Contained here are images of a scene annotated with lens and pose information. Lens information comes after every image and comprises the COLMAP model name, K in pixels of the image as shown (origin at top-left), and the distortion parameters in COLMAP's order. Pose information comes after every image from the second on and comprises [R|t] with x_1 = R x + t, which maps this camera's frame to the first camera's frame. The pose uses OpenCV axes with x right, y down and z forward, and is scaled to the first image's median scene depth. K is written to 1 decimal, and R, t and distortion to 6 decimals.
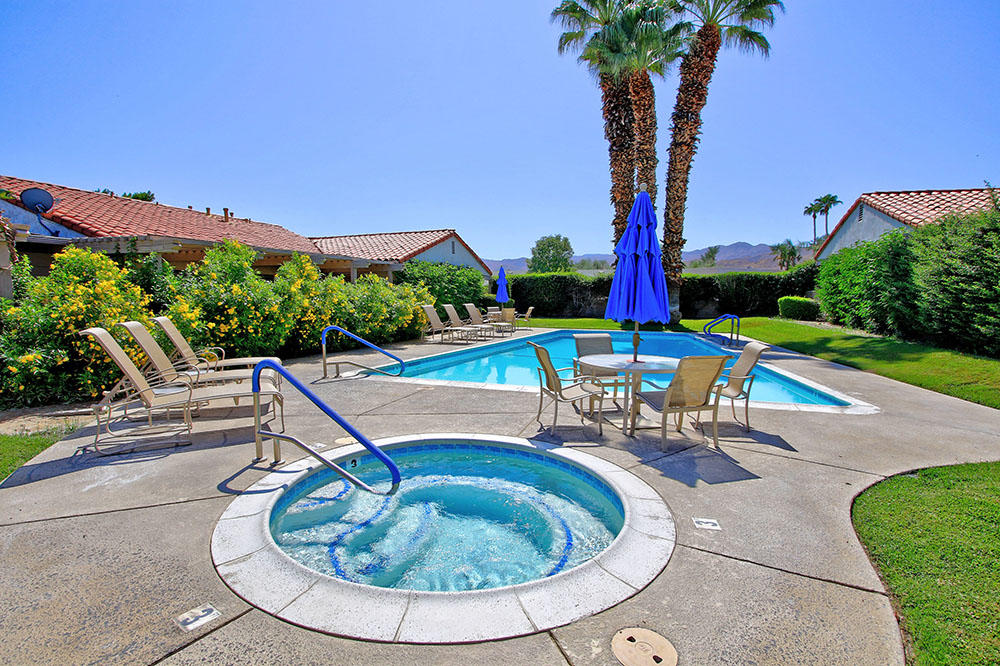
lens RADIAL K [[484.0, 0, 495.1], [0, 484.0, 339.3], [0, 0, 1]] dist [-0.026352, 0.008027]
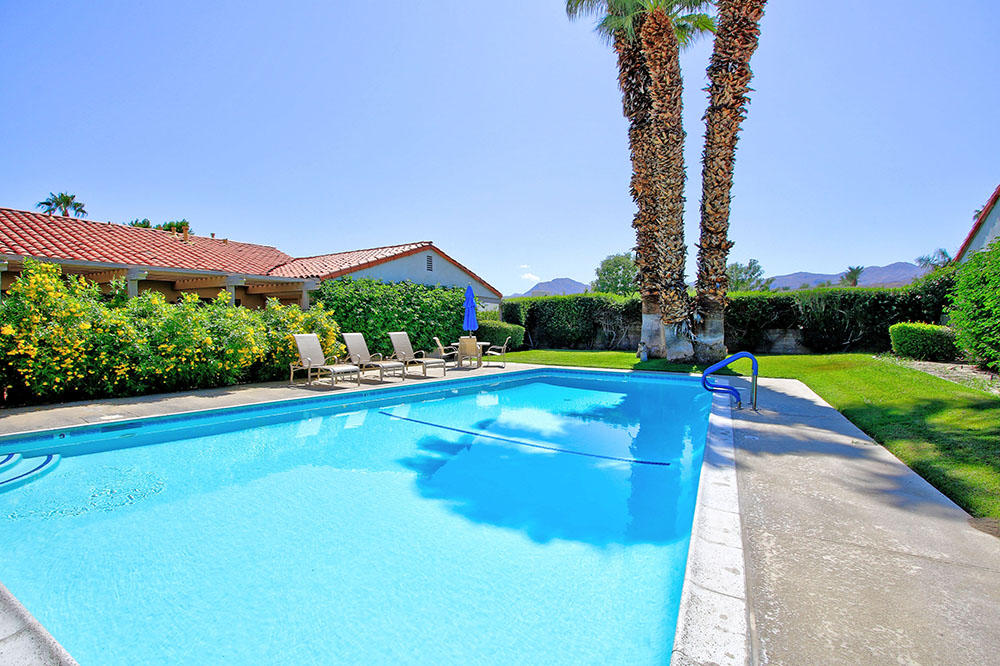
lens RADIAL K [[484.0, 0, 495.1], [0, 484.0, 339.3], [0, 0, 1]] dist [-0.026352, 0.008027]
pose [[0.972498, 0.008703, -0.232748, 0.224139], [-0.022167, 0.998224, -0.055294, -0.019671], [0.231854, 0.058933, 0.970964, 0.251243]]
